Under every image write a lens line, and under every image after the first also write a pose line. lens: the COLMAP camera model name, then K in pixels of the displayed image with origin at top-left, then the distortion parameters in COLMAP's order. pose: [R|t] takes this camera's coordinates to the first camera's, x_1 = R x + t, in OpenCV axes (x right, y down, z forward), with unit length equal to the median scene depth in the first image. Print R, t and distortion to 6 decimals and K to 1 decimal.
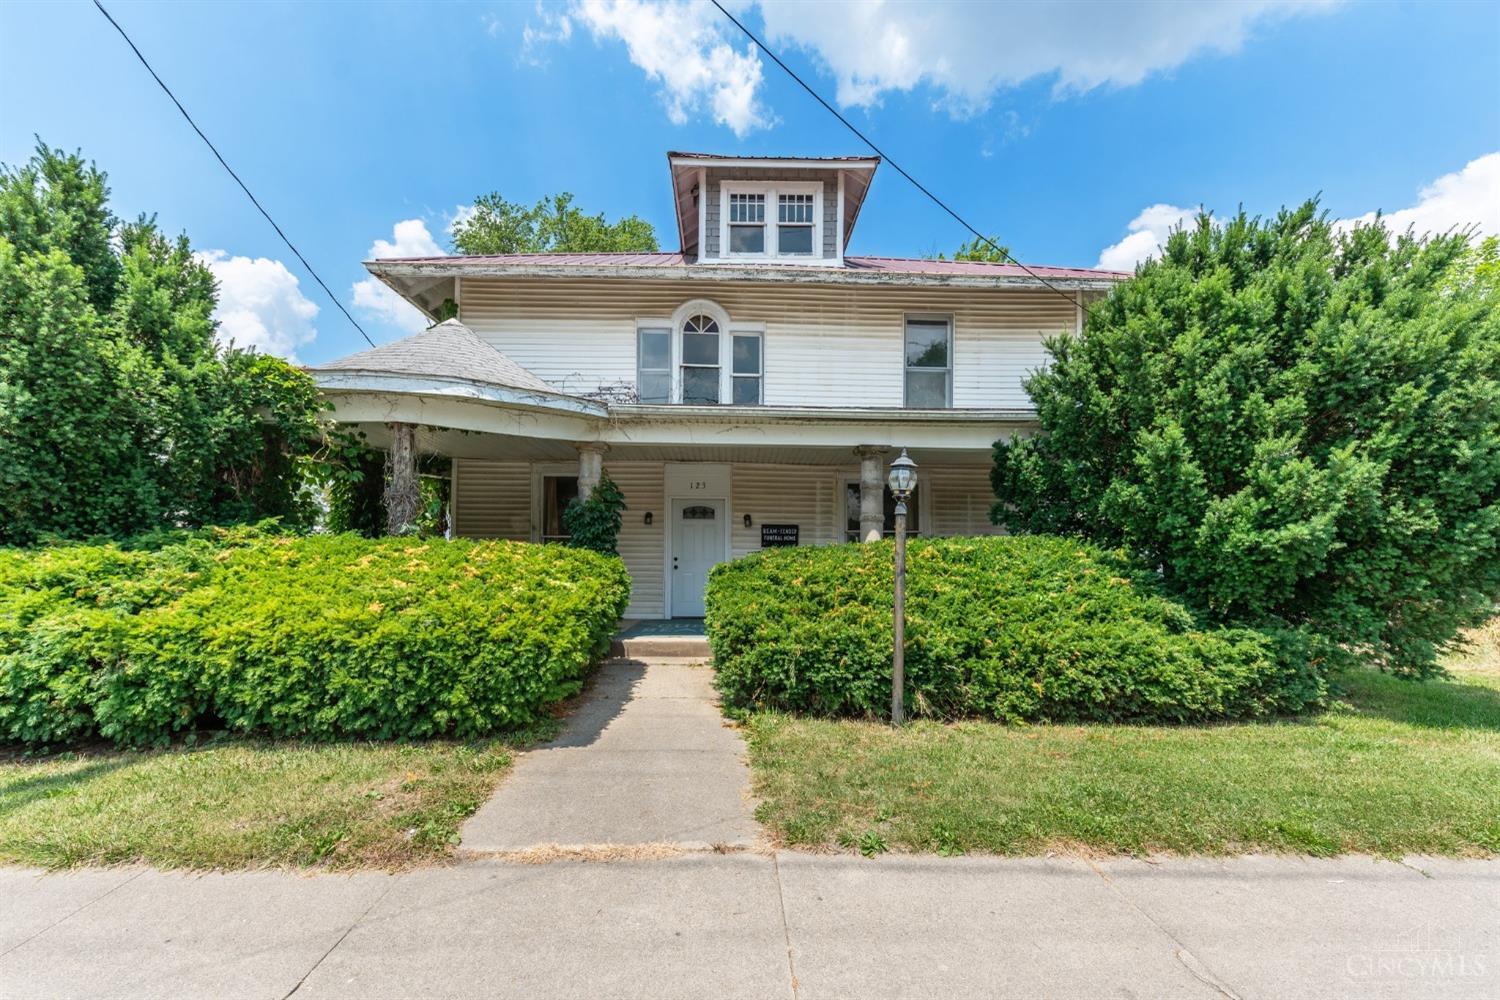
lens RADIAL K [[595.2, 0, 725.8], [0, 595.2, 541.6], [0, 0, 1]] dist [0.006057, -0.002381]
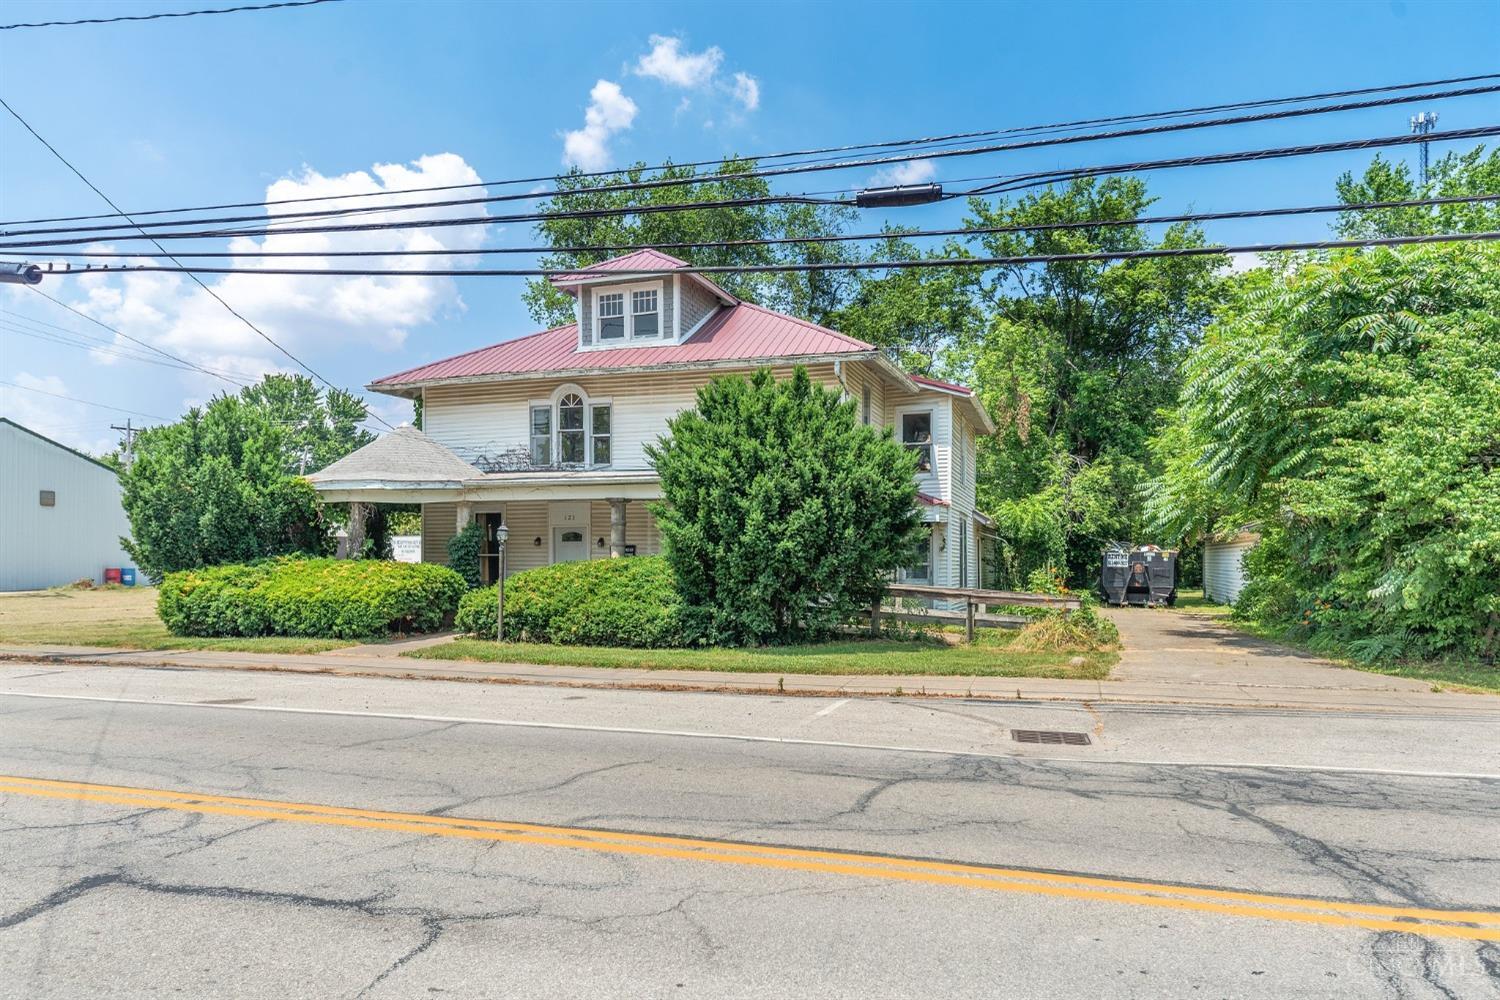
lens RADIAL K [[990.1, 0, 731.4], [0, 990.1, 563.6], [0, 0, 1]] dist [0.009464, 0.002853]
pose [[0.935104, -0.001239, -0.354370, 2.253821], [0.009064, 0.999750, 0.020422, -0.060486], [0.354256, -0.022309, 0.934882, -2.063198]]
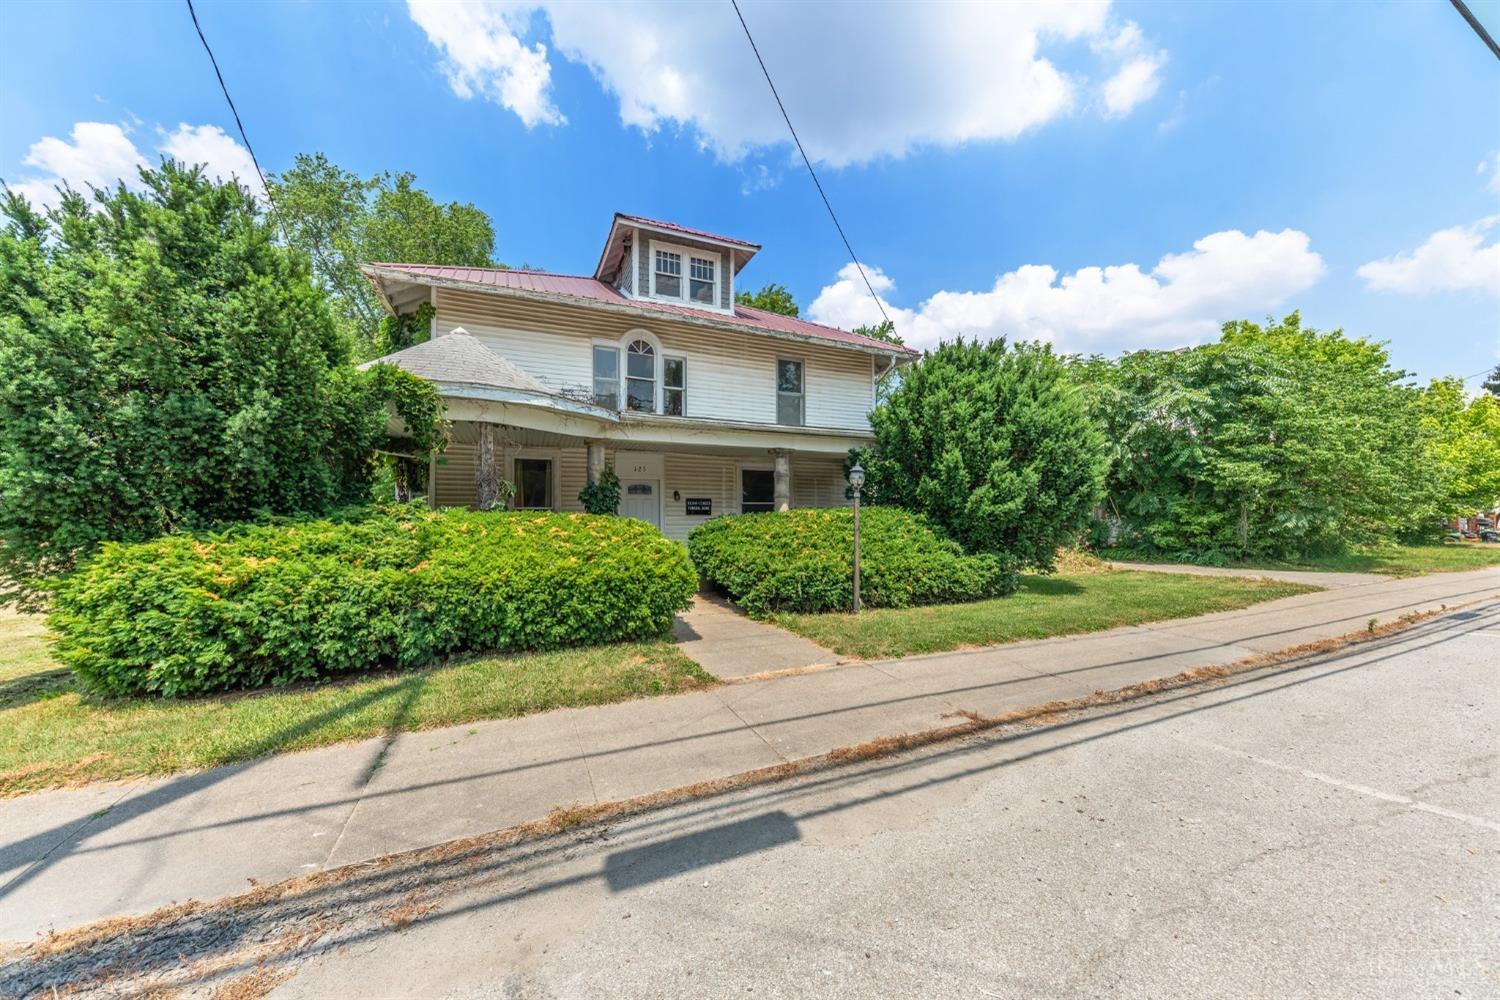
lens RADIAL K [[526.4, 0, 728.8], [0, 526.4, 508.1], [0, 0, 1]] dist [0.005719, -0.000170]
pose [[0.924511, -0.005927, 0.381110, -0.623403], [0.005755, 0.999982, 0.001591, -0.015778], [-0.381112, 0.000722, 0.924529, -0.318345]]
